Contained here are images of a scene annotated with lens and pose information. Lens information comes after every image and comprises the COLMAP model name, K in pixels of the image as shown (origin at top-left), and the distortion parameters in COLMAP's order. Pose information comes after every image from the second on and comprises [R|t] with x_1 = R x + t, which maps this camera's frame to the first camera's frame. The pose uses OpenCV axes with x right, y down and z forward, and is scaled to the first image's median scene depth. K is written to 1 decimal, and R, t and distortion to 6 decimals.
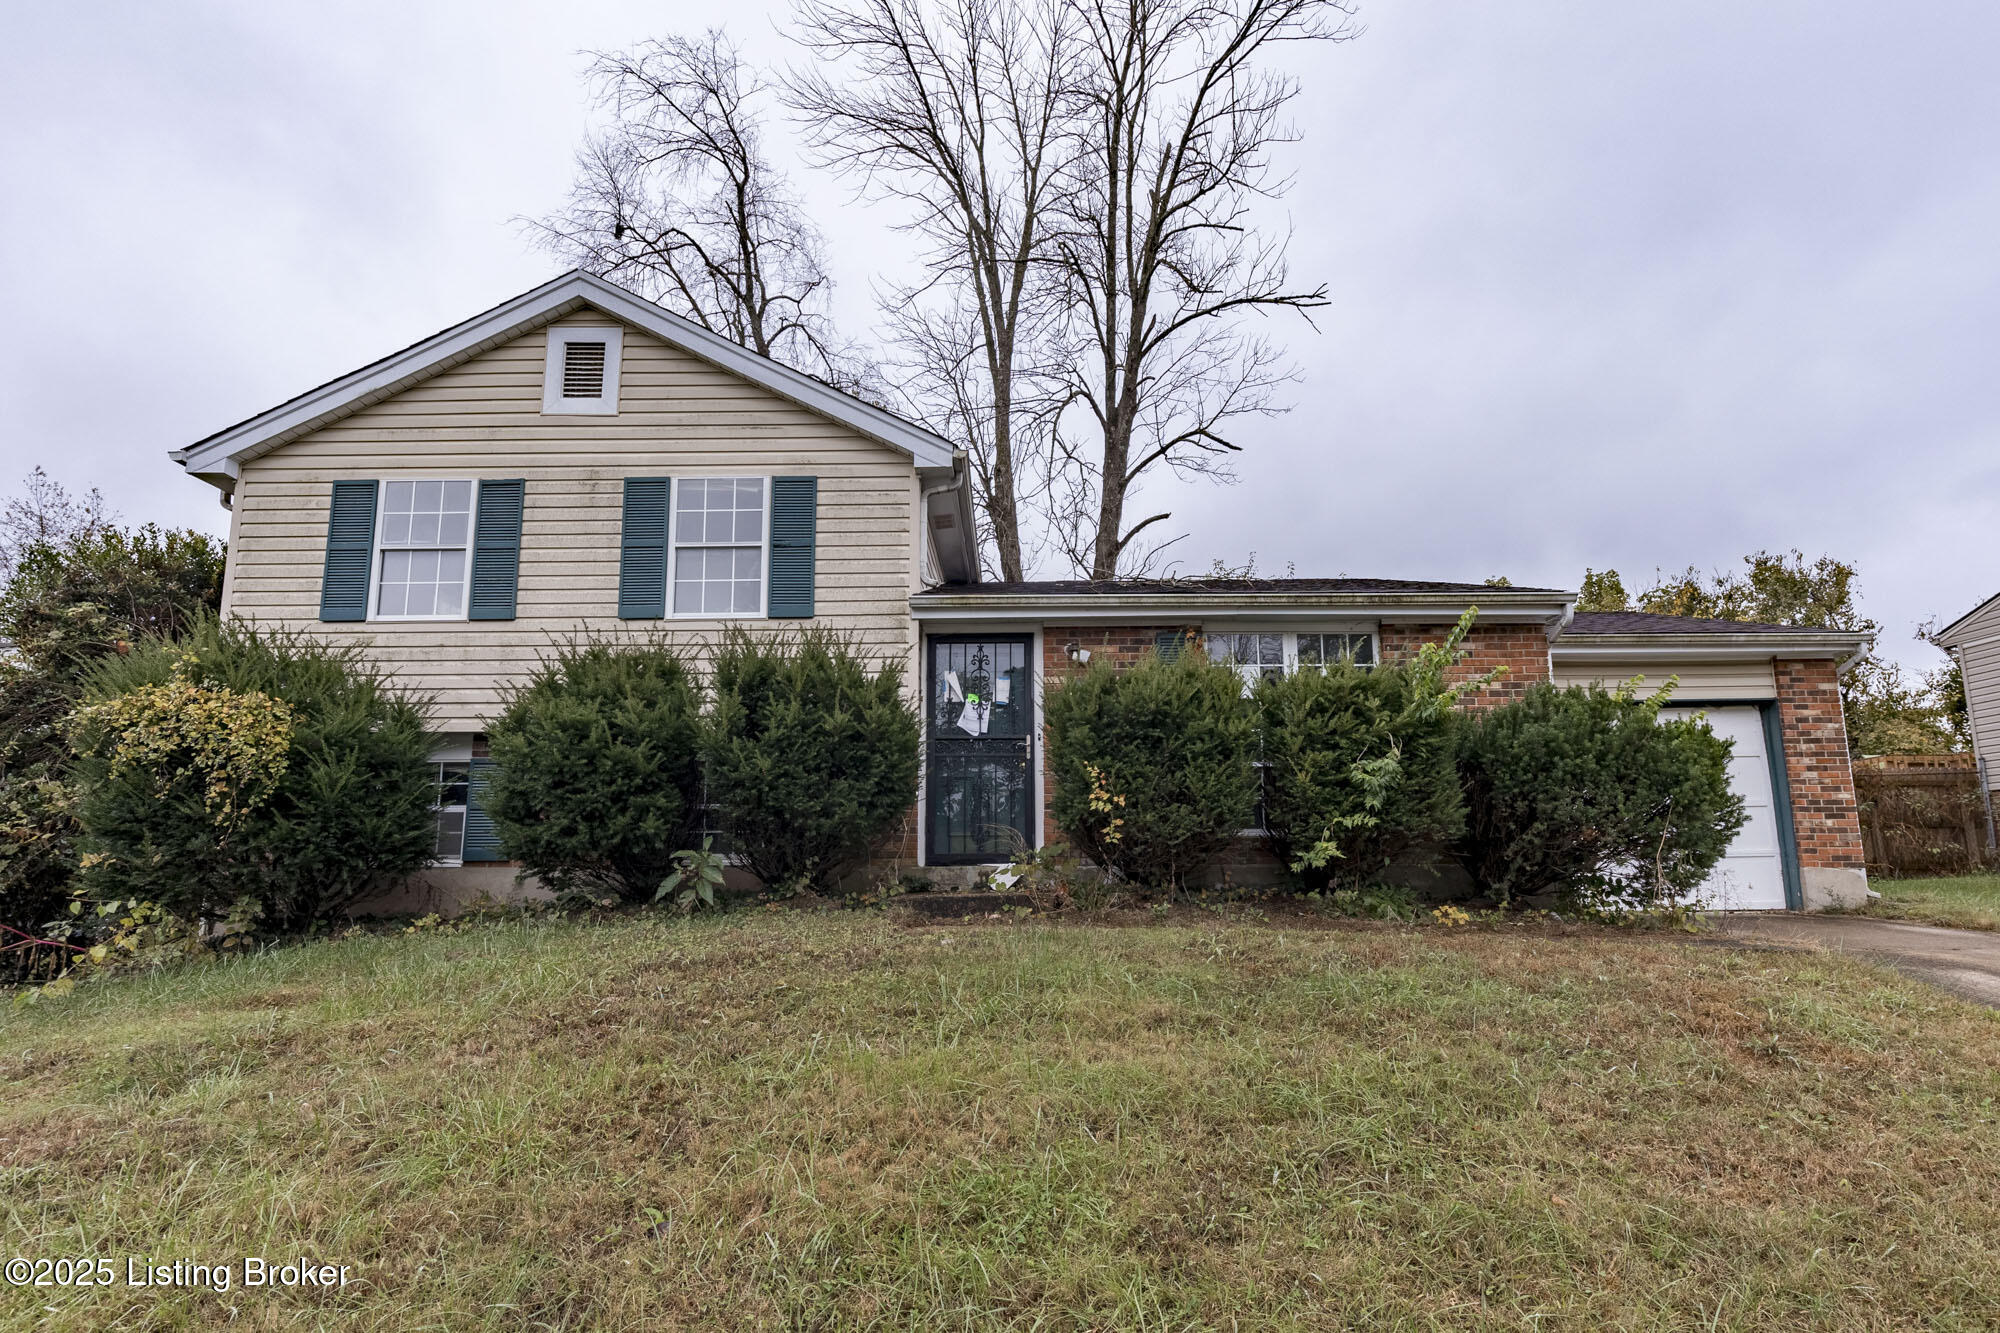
lens RADIAL K [[1013.2, 0, 992.5], [0, 1013.2, 716.4], [0, 0, 1]] dist [0.006143, 0.000724]
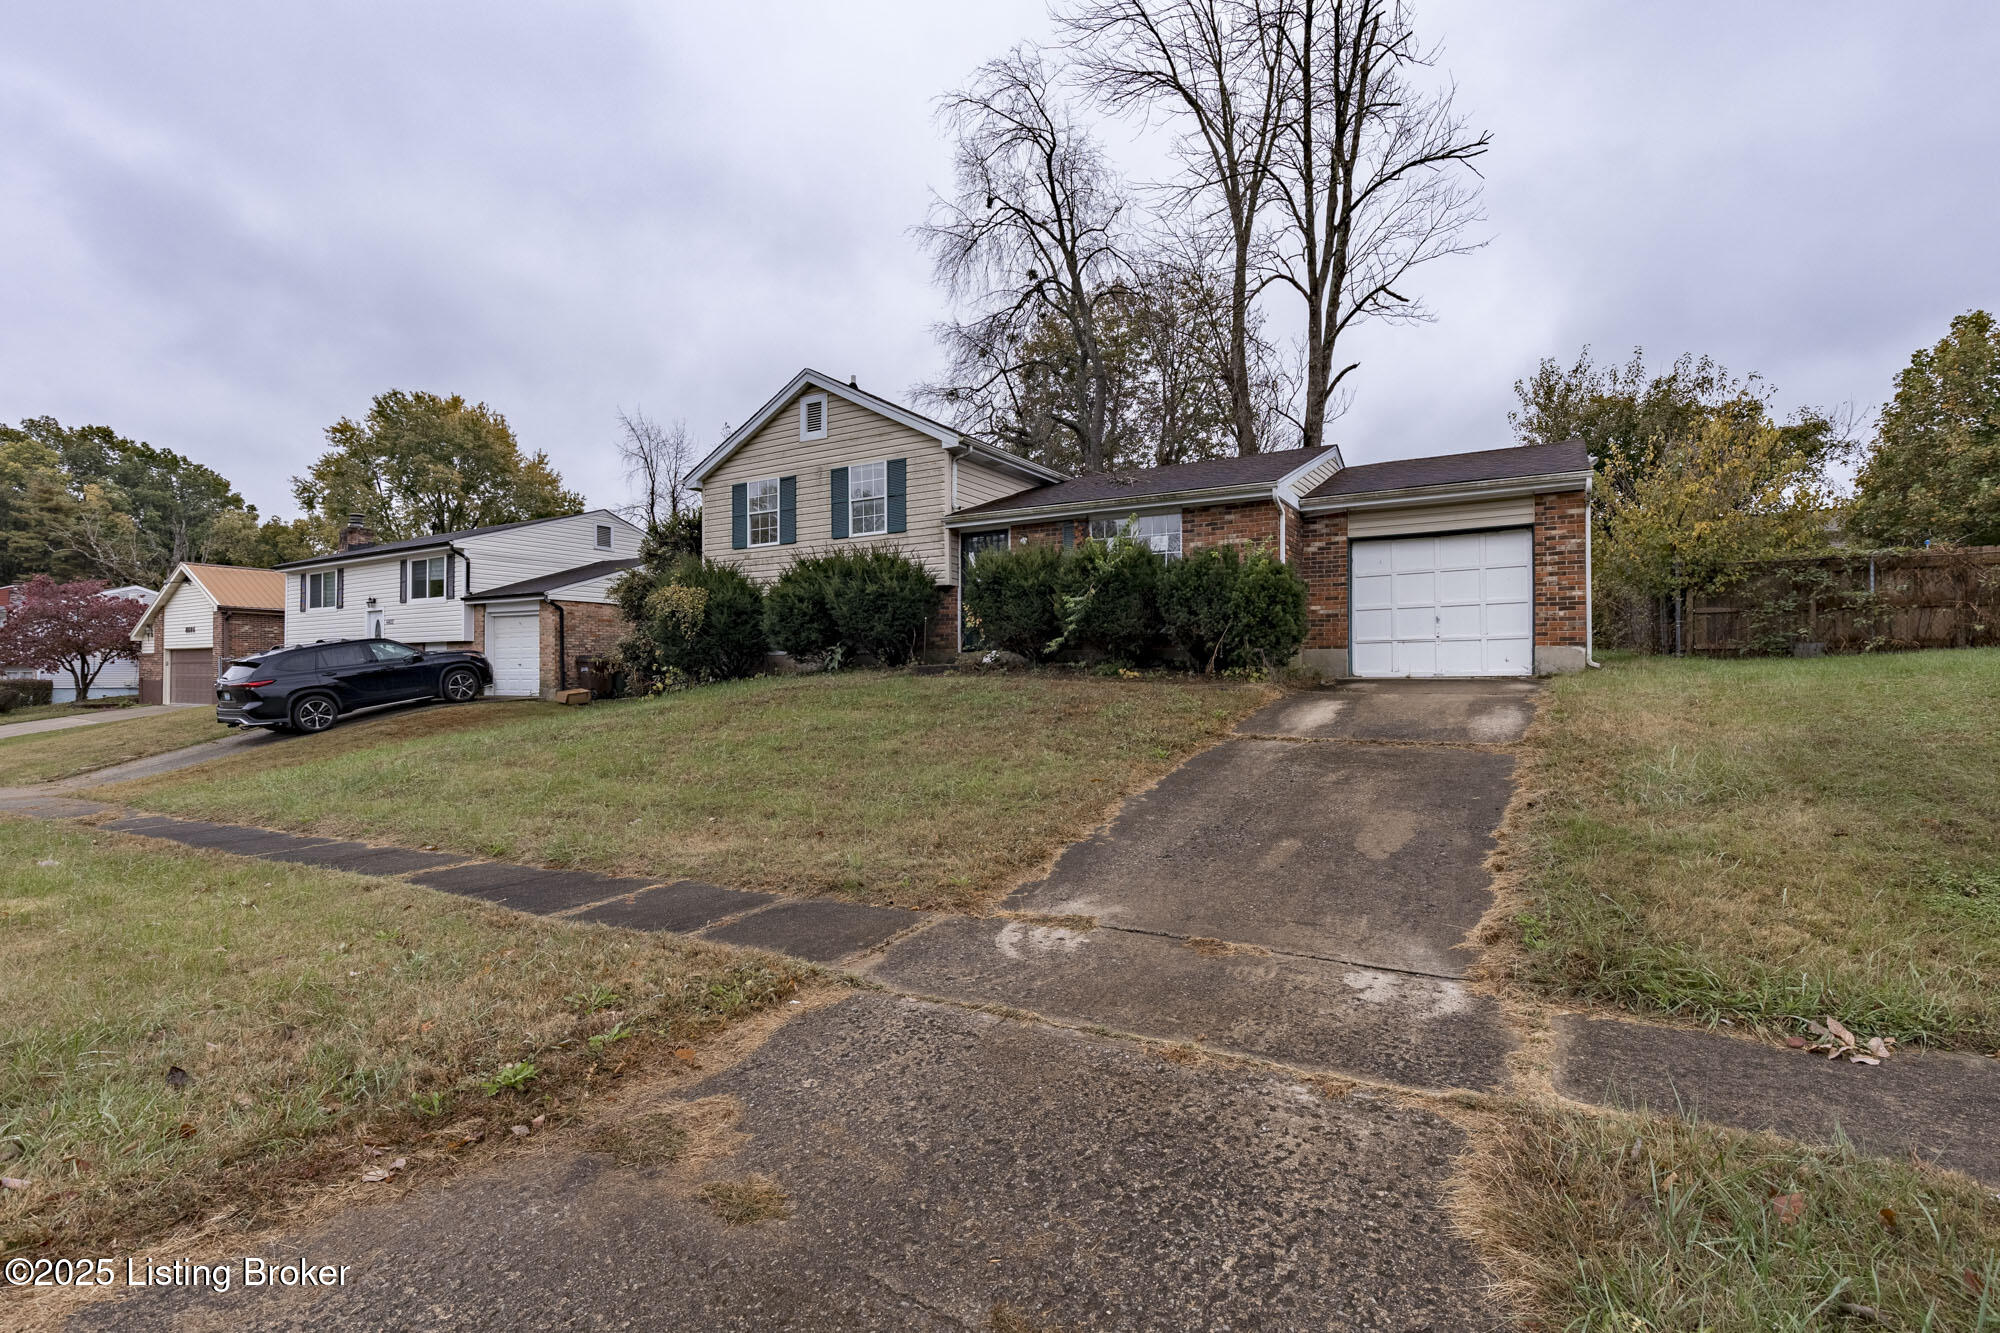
lens RADIAL K [[921.1, 0, 1015.1], [0, 921.1, 659.7], [0, 0, 1]] dist [0.011538, -0.002367]
pose [[0.867153, -0.006770, -0.497996, 0.893770], [0.080792, 0.988576, 0.127242, -0.057872], [0.491445, -0.150572, 0.857793, -0.492989]]
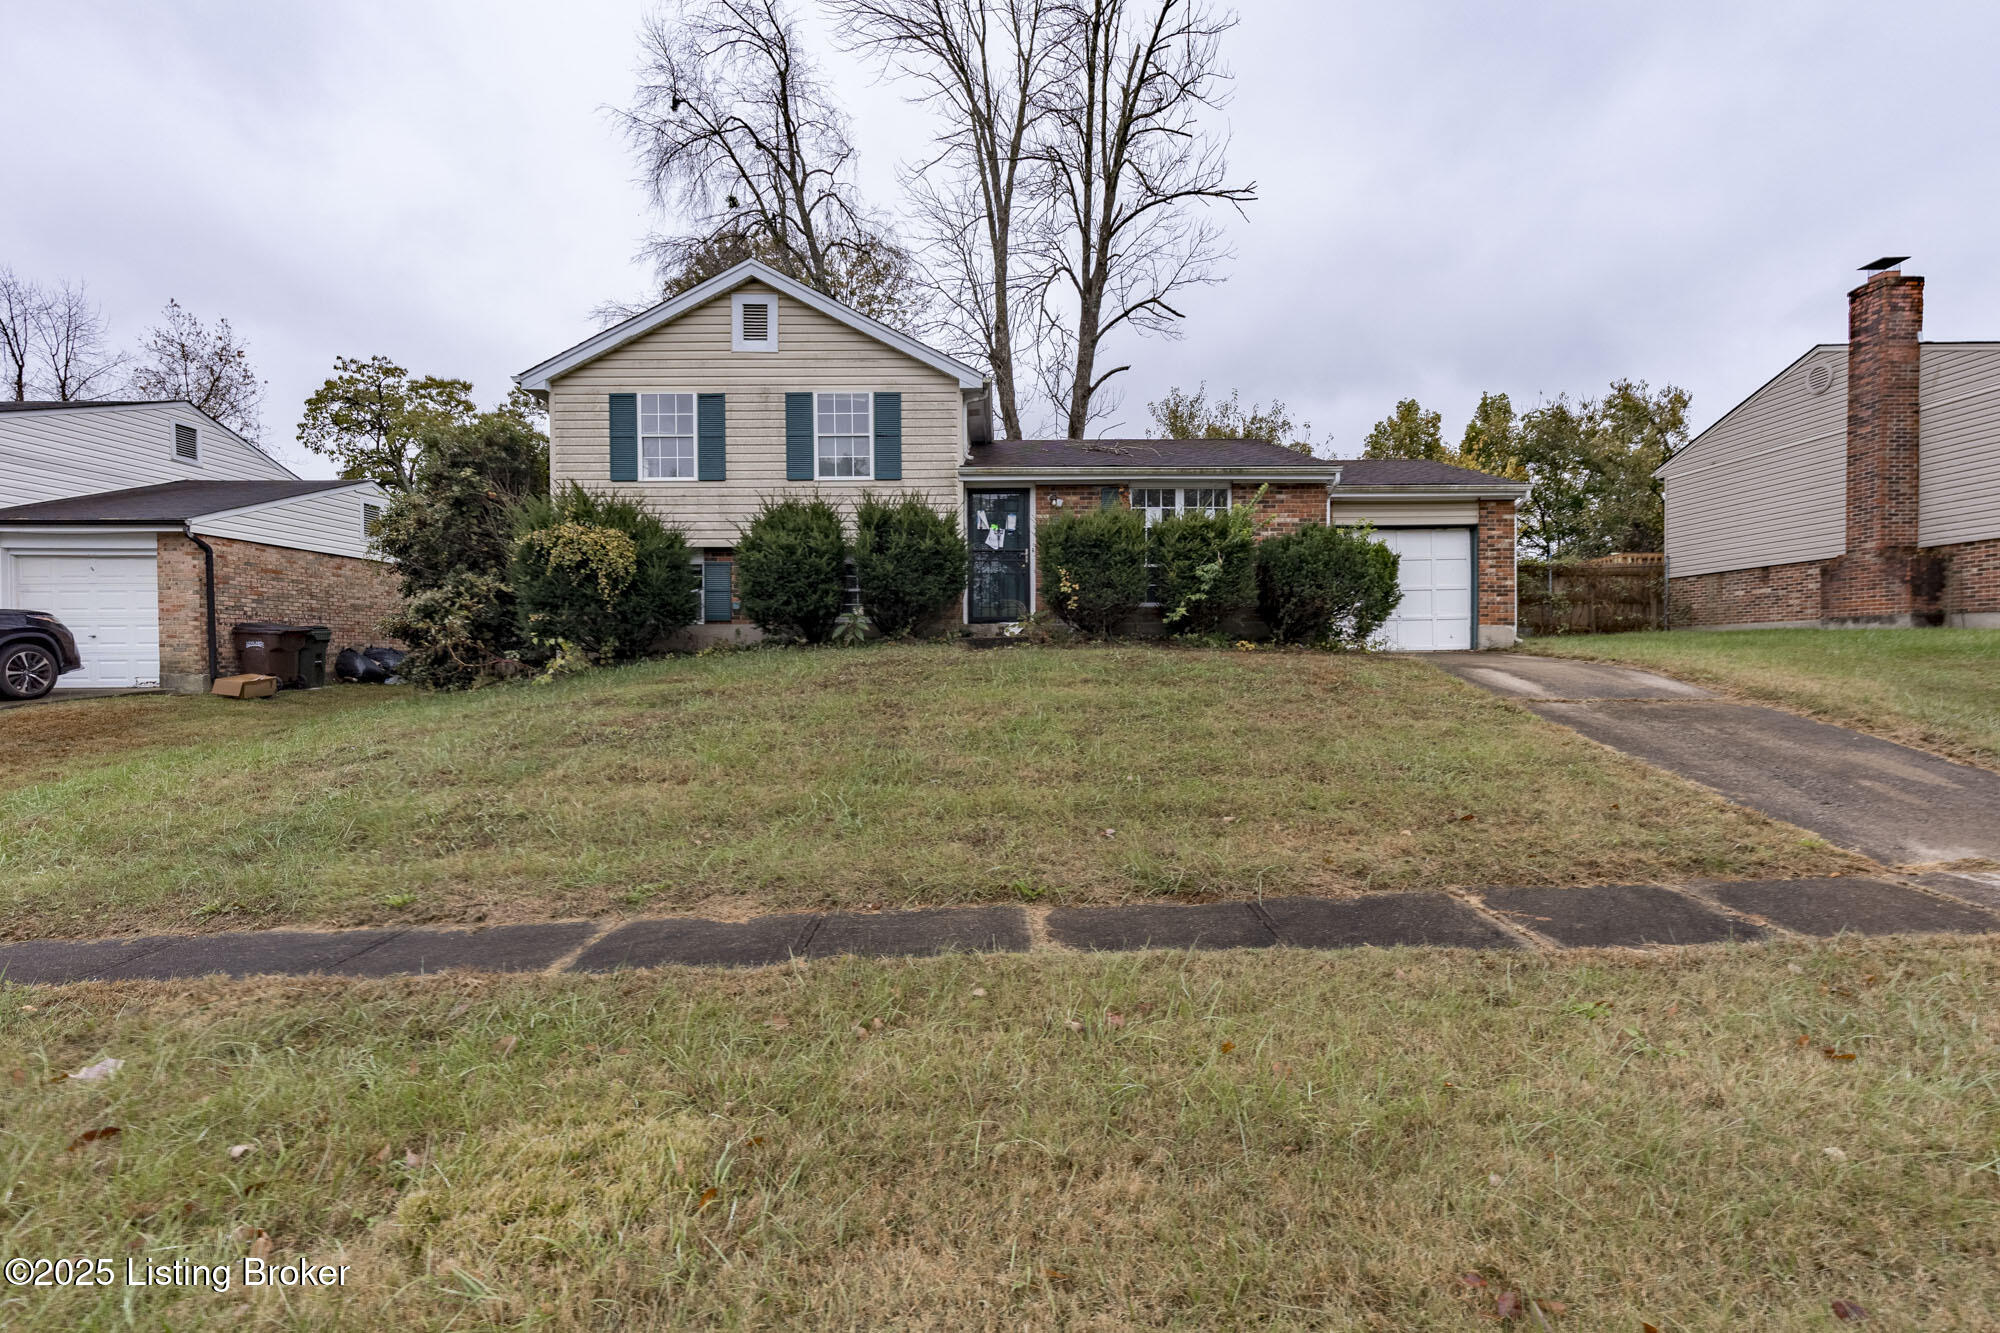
lens RADIAL K [[921.1, 0, 1006.4], [0, 921.1, 664.3], [0, 0, 1]] dist [0.011538, -0.002367]
pose [[0.999659, -0.002856, 0.025948, -0.039475], [-0.001530, 0.985884, 0.167425, -0.048975], [-0.026060, -0.167408, 0.985543, -0.567374]]
